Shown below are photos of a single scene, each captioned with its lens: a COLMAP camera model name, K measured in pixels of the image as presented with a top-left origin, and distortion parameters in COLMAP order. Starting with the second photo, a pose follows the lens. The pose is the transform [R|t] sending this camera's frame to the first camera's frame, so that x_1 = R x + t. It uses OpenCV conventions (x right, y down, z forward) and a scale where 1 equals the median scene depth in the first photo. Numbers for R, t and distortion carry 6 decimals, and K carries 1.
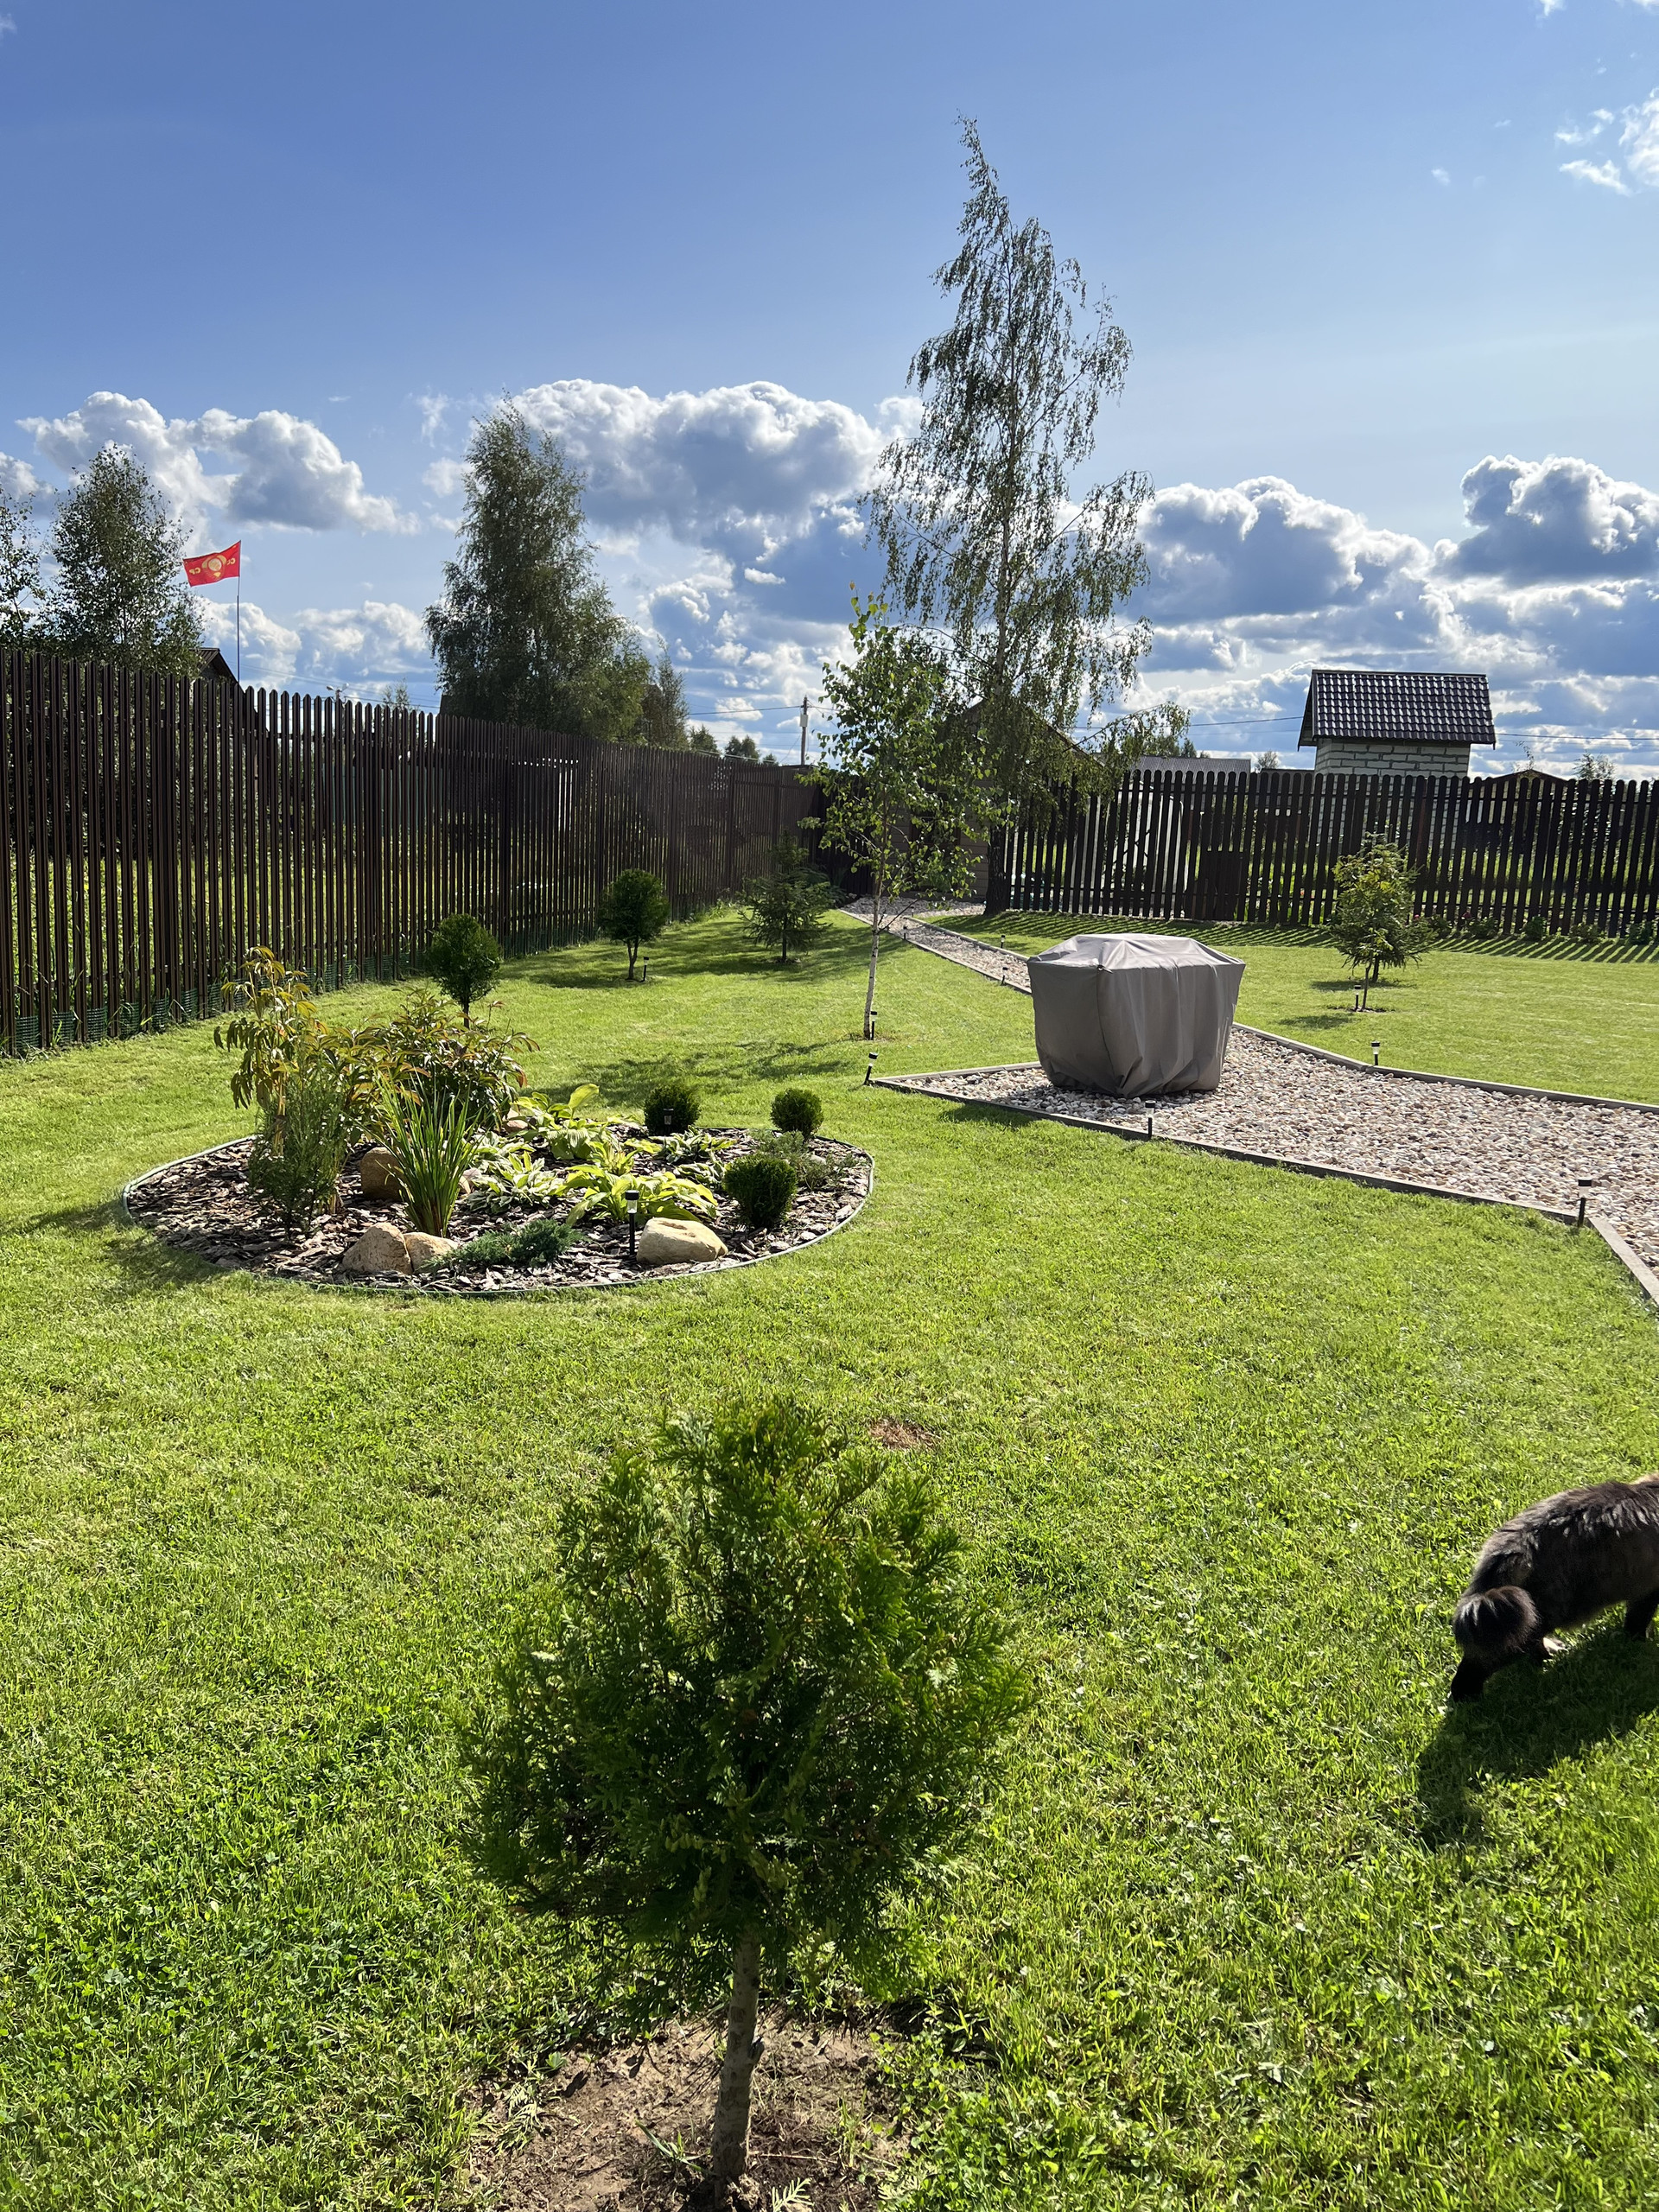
lens RADIAL K [[1669.6, 0, 833.5], [0, 1669.6, 1108.2], [0, 0, 1]] dist [0.056292, -0.065044]
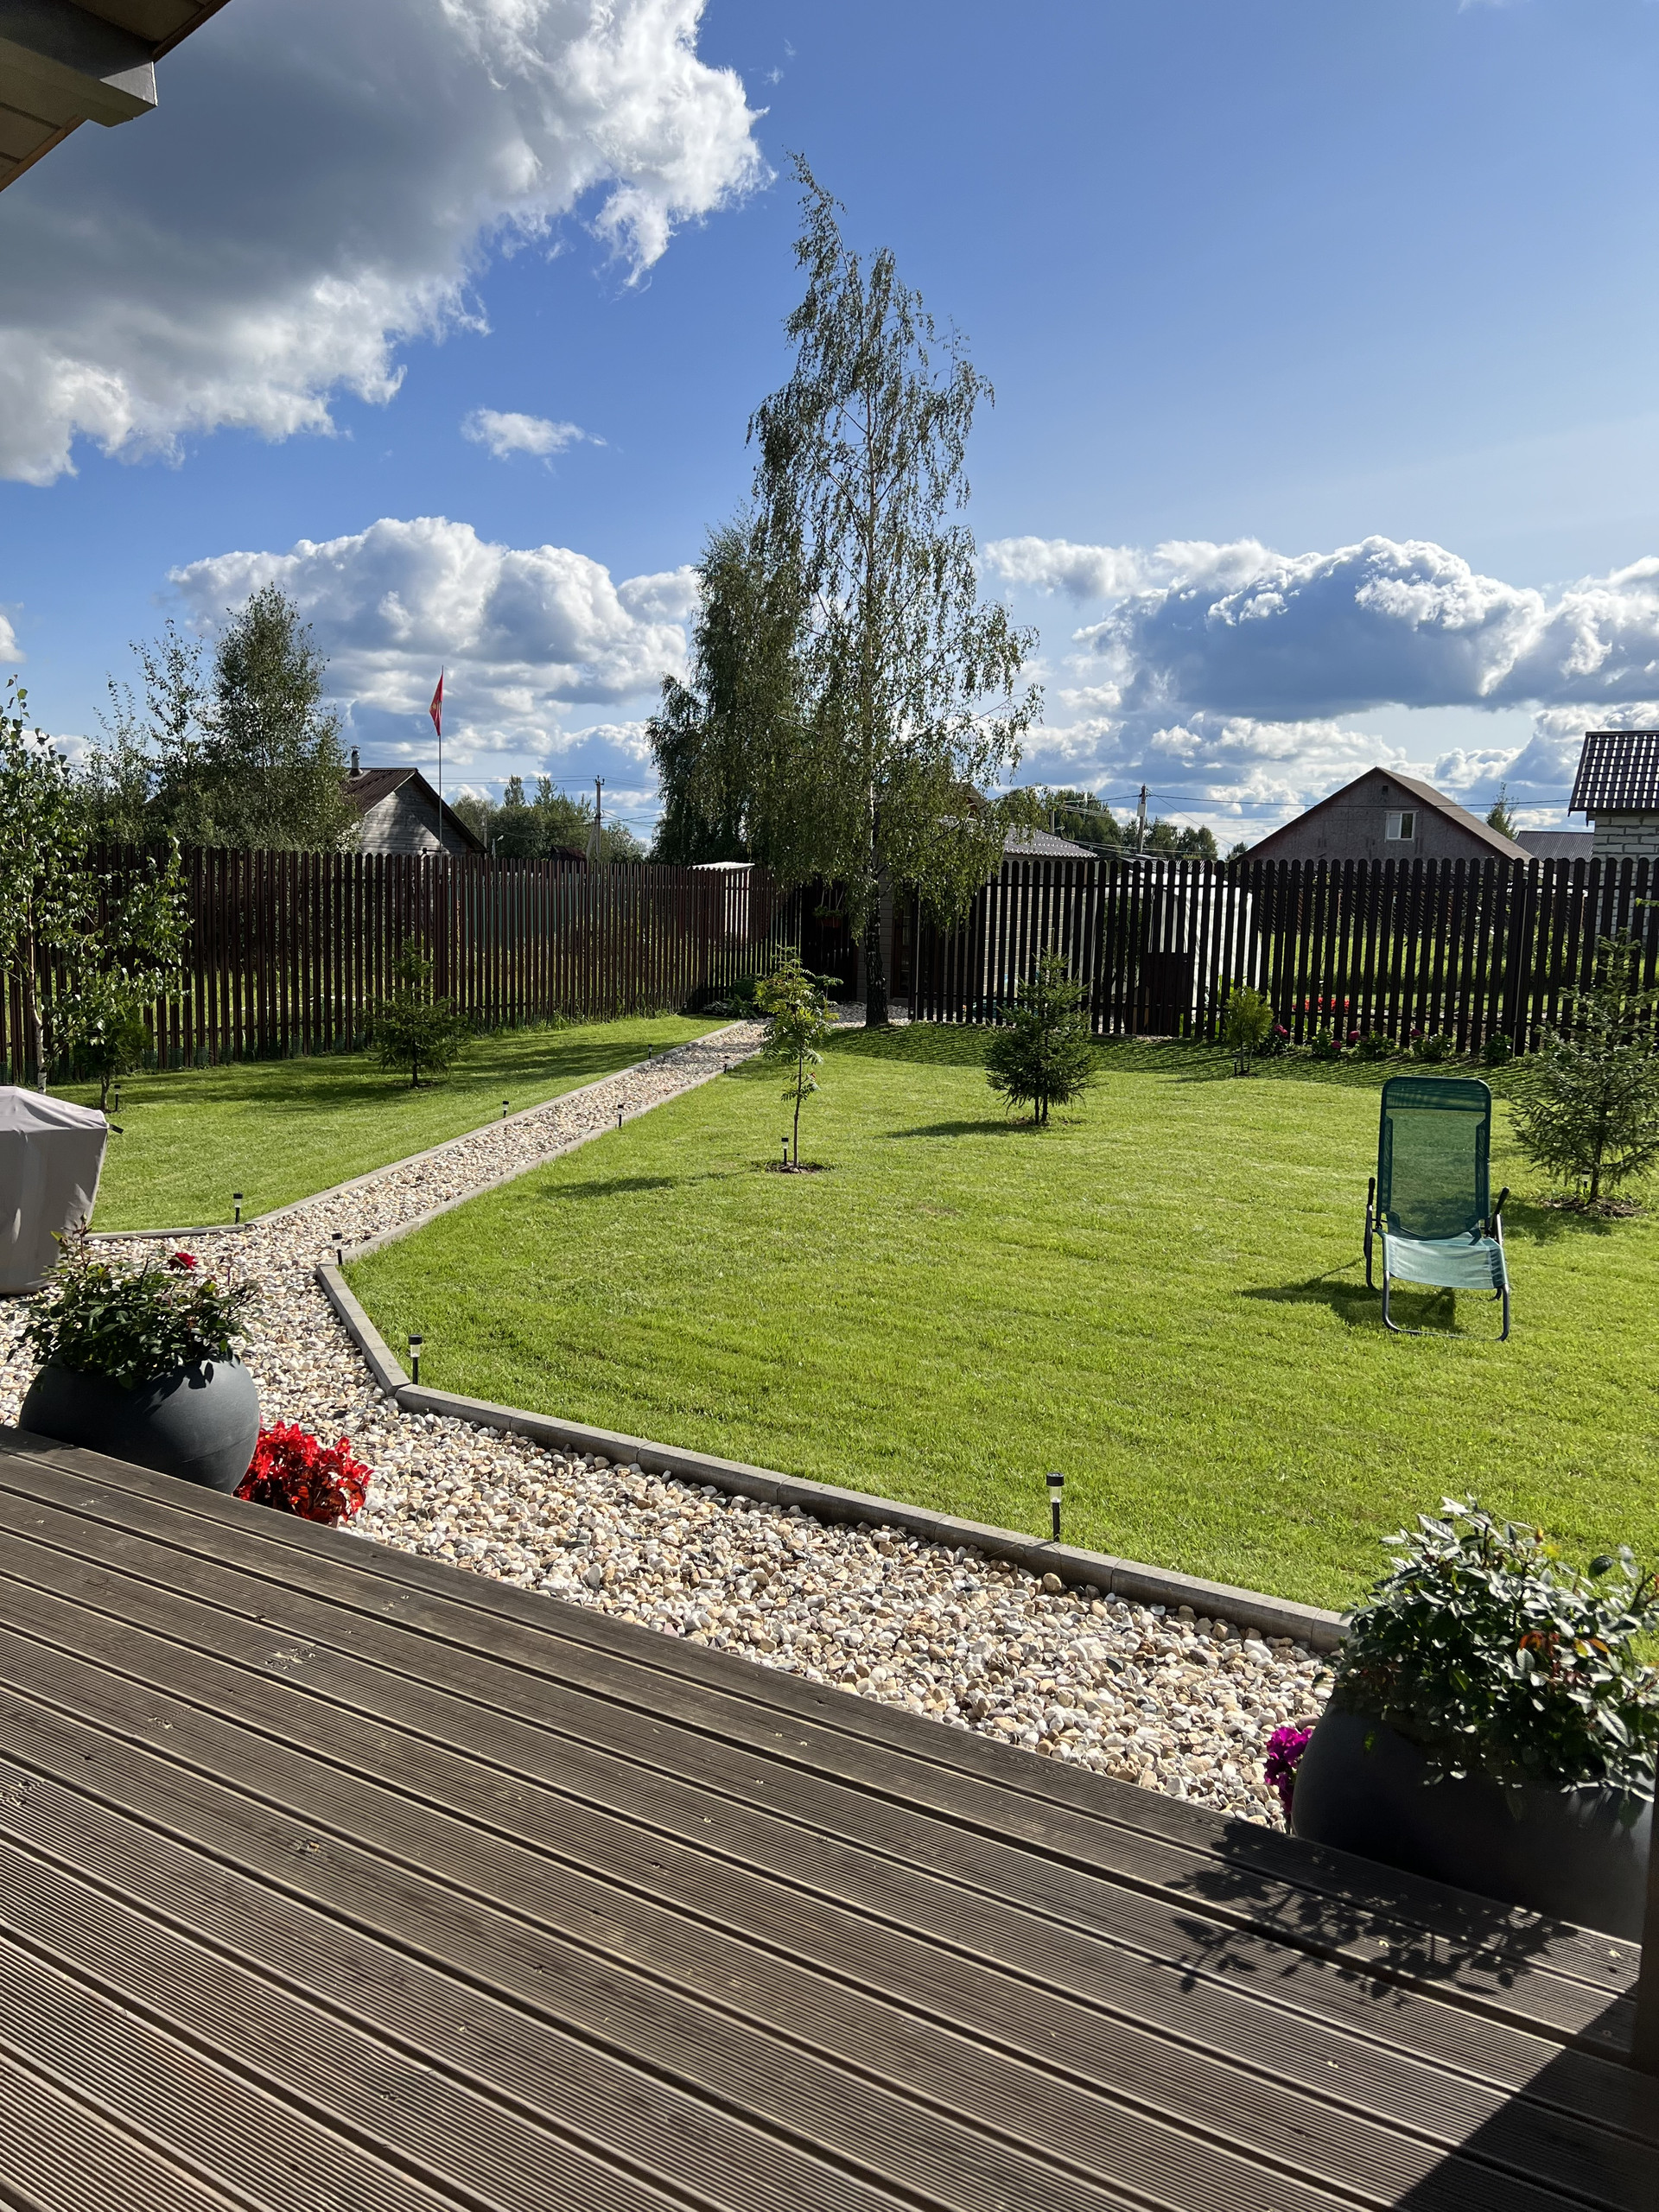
lens RADIAL K [[1669.6, 0, 818.8], [0, 1669.6, 1110.2], [0, 0, 1]] dist [0.056292, -0.065044]
pose [[0.956386, 0.014133, -0.291763, 0.221955], [-0.030094, 0.998281, -0.050291, -0.018918], [0.290550, 0.056877, 0.955168, 0.105053]]
